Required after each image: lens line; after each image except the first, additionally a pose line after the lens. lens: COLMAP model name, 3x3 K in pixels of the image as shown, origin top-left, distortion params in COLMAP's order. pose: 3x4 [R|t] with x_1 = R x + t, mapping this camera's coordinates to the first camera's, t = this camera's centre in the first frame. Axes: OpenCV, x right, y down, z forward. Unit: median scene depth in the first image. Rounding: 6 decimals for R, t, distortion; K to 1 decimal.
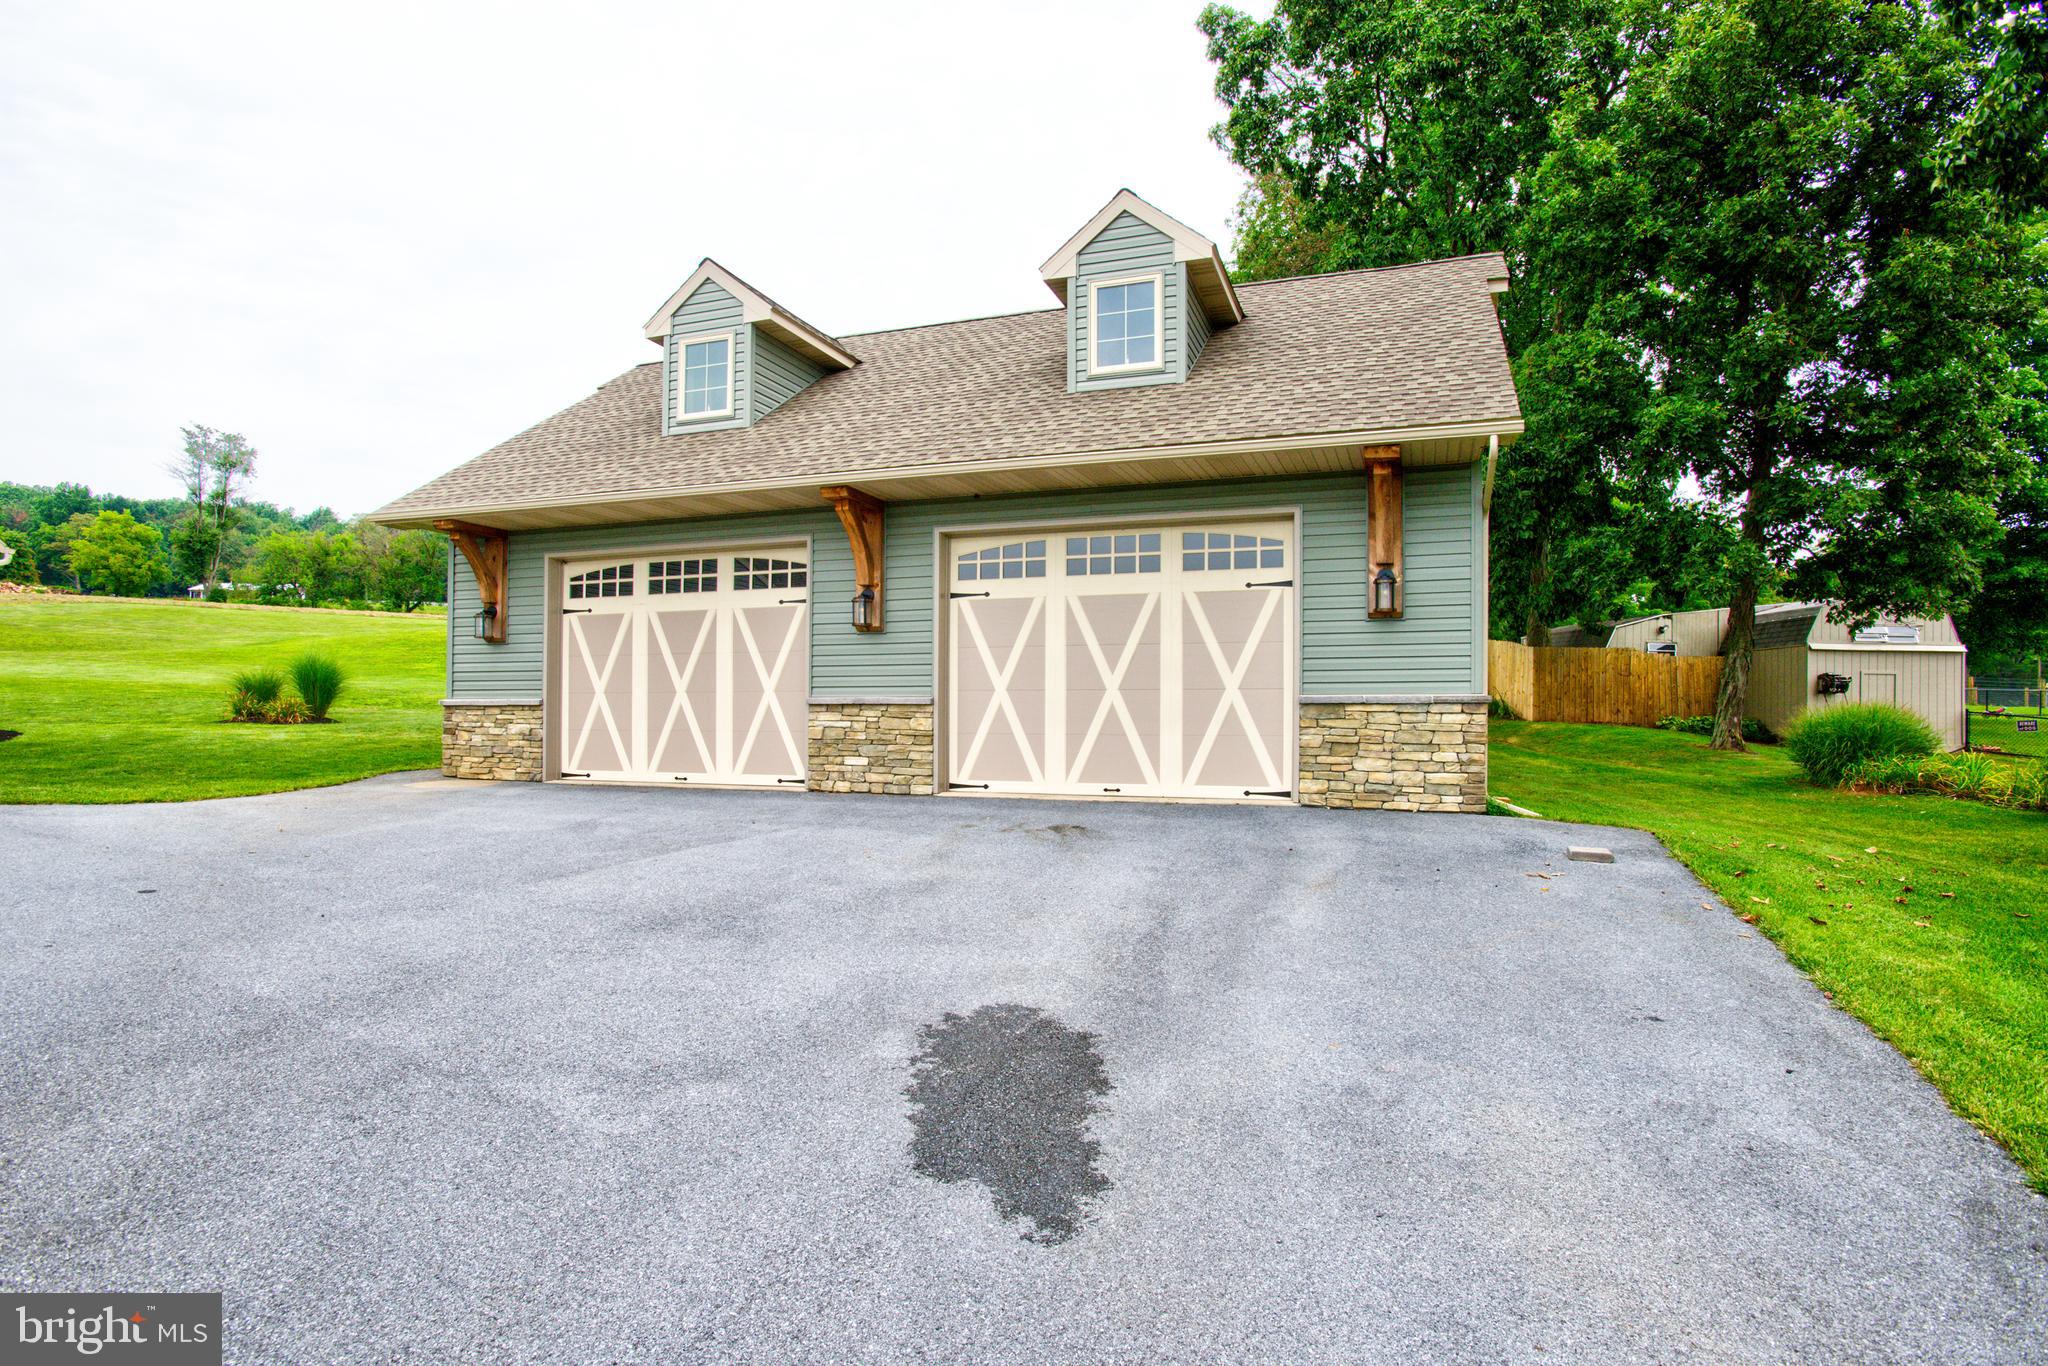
lens RADIAL K [[1060.2, 0, 1018.9], [0, 1060.2, 717.5], [0, 0, 1]] dist [-0.045121, 0.012060]
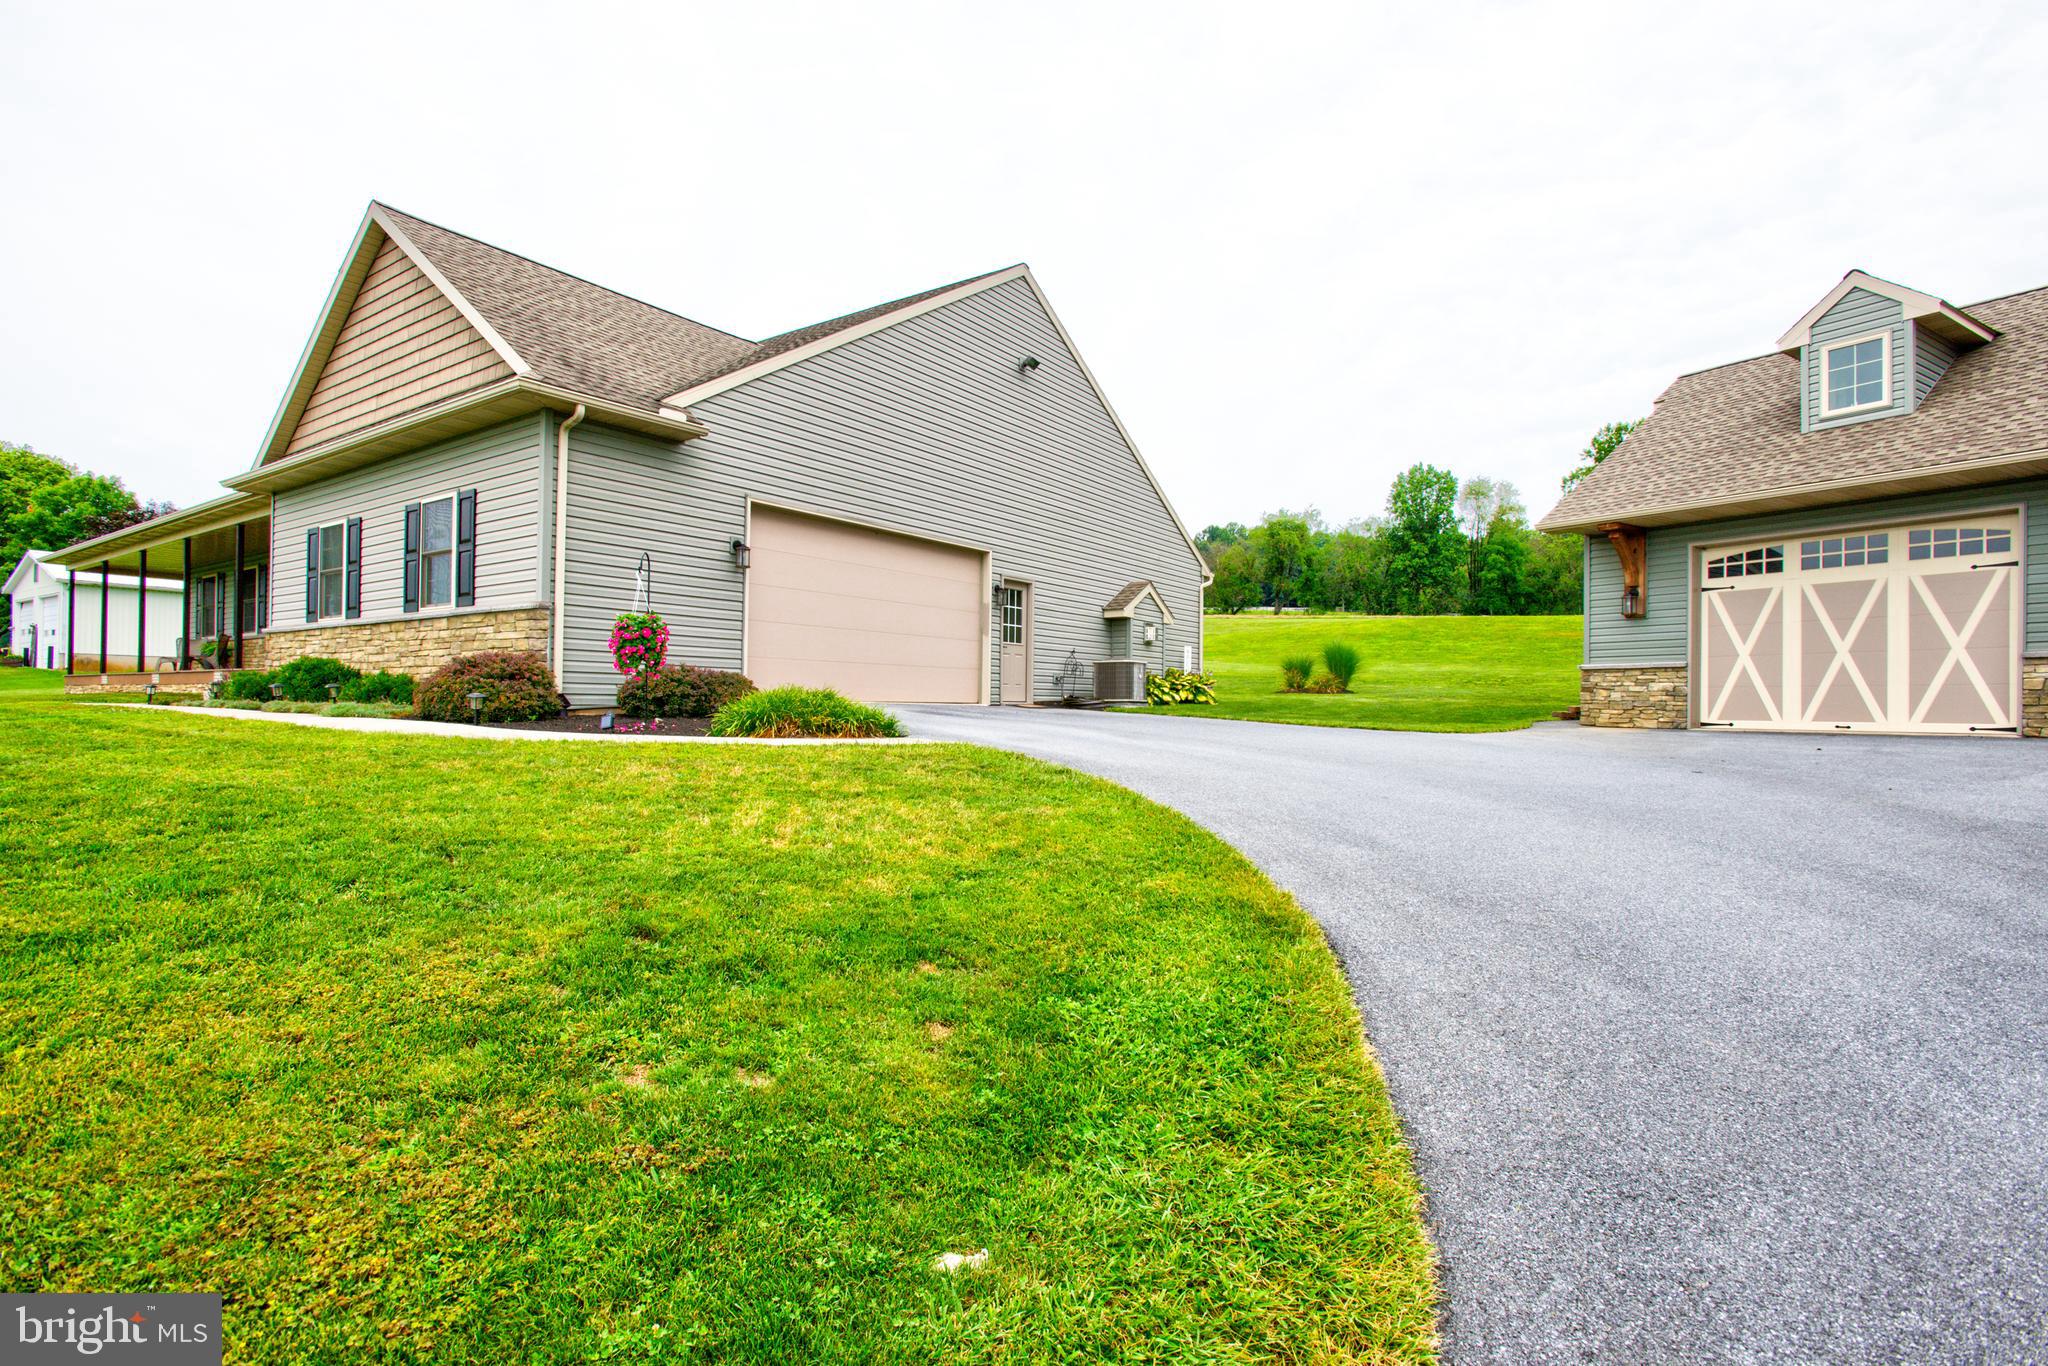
lens RADIAL K [[1015.1, 0, 1037.7], [0, 1015.1, 700.7], [0, 0, 1]] dist [-0.052606, 0.021806]
pose [[0.790659, 0.000184, -0.612257, -0.346859], [-0.004464, 0.999975, -0.005464, 0.037745], [0.612241, 0.007053, 0.790640, -0.384257]]
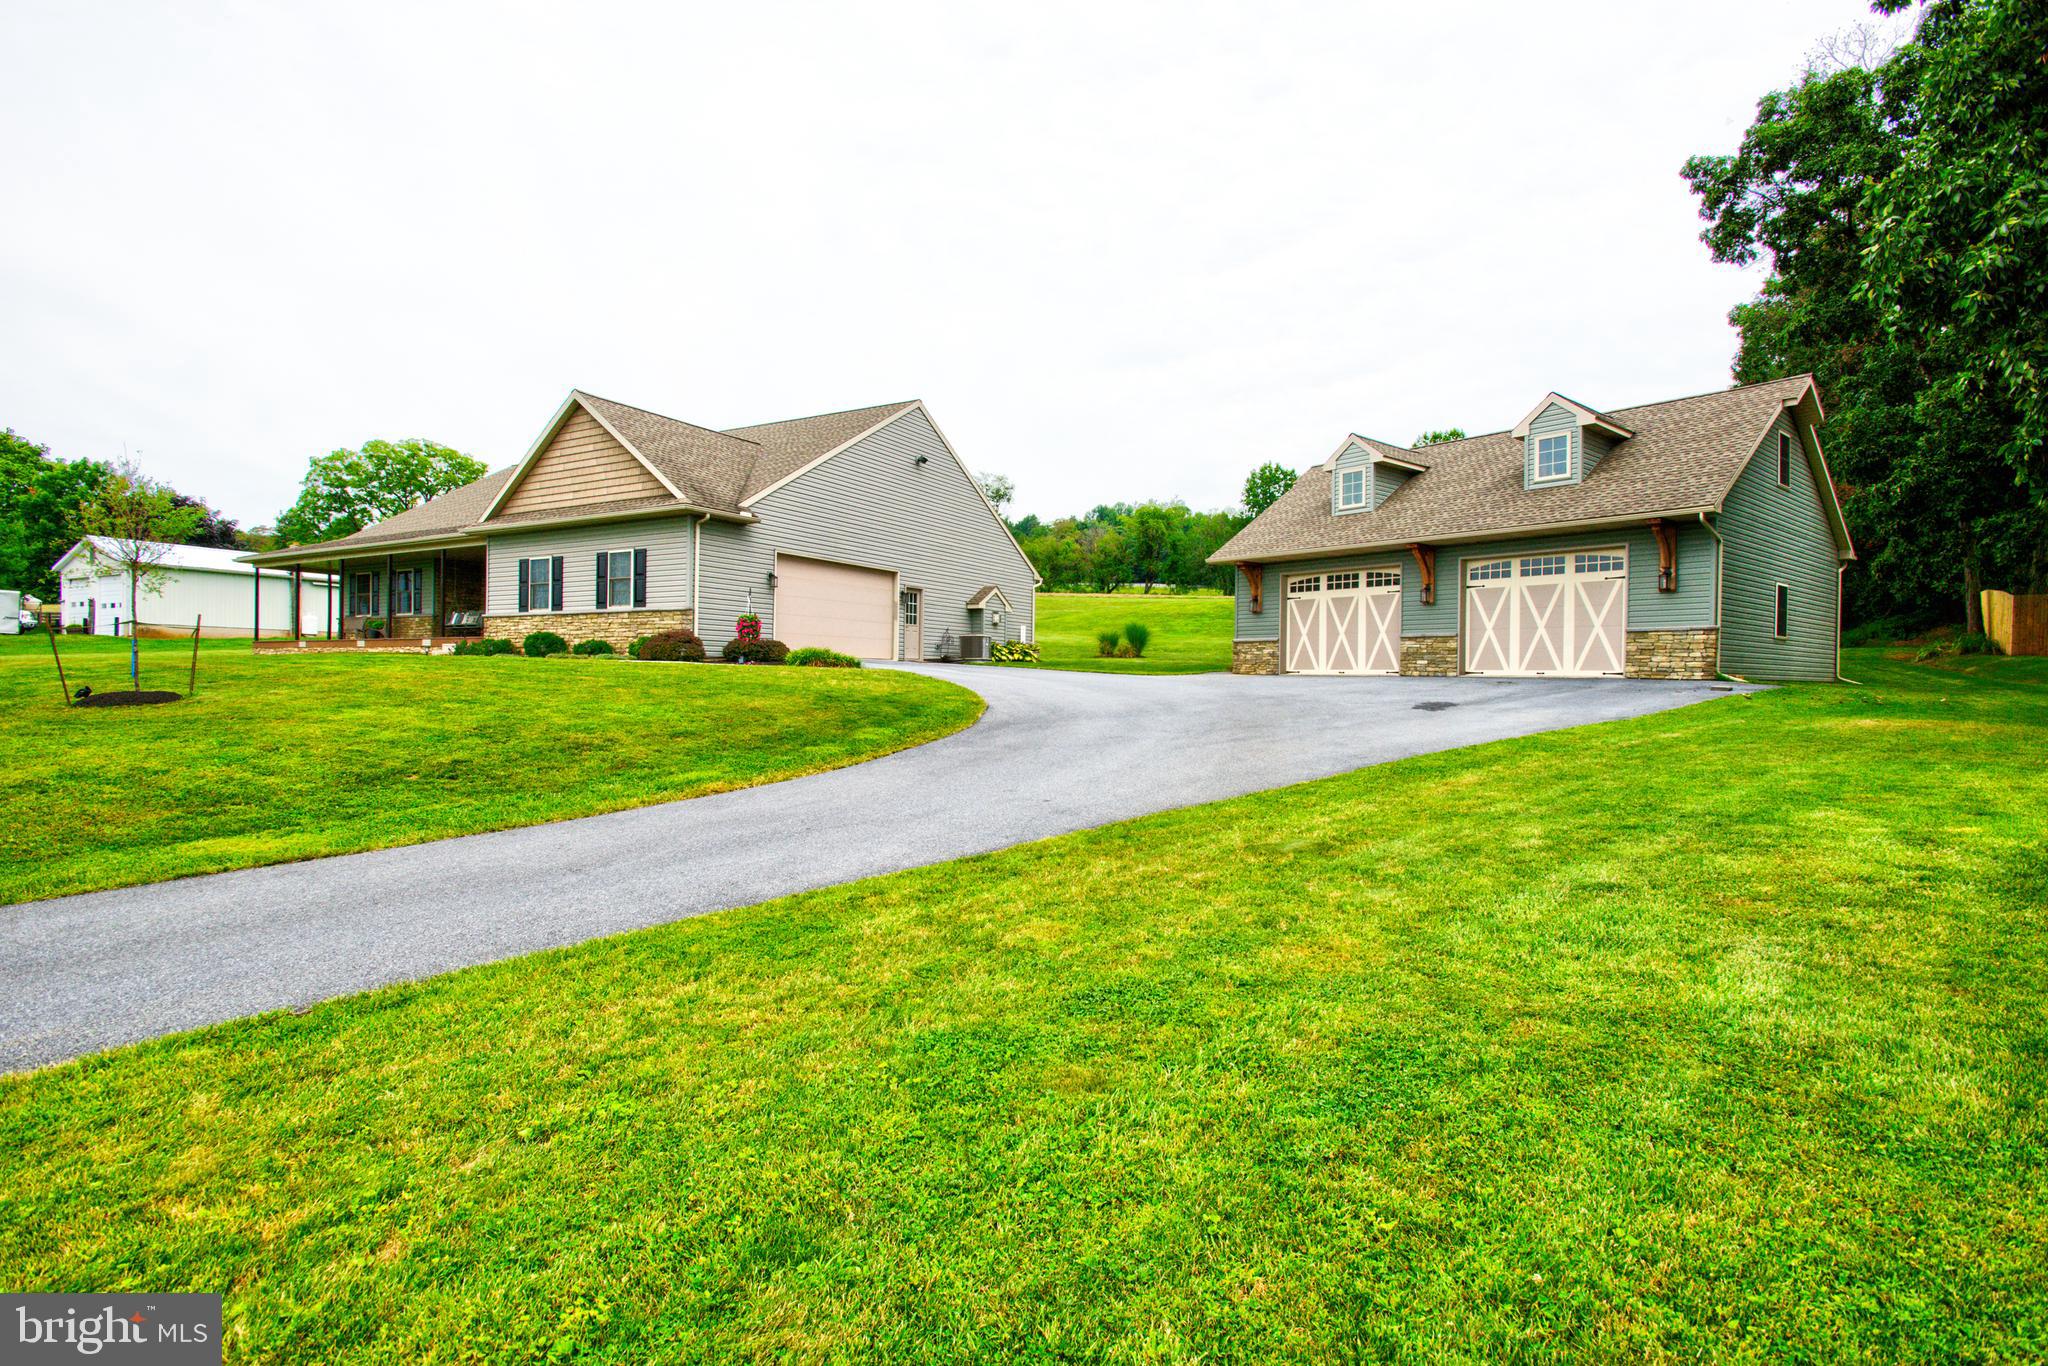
lens RADIAL K [[1015.1, 0, 1032.9], [0, 1015.1, 687.1], [0, 0, 1]] dist [-0.052606, 0.021806]
pose [[0.846656, 0.010528, -0.532037, 0.260593], [-0.007133, 0.999939, 0.008435, 0.074729], [0.532094, -0.003346, 0.846679, -1.140245]]
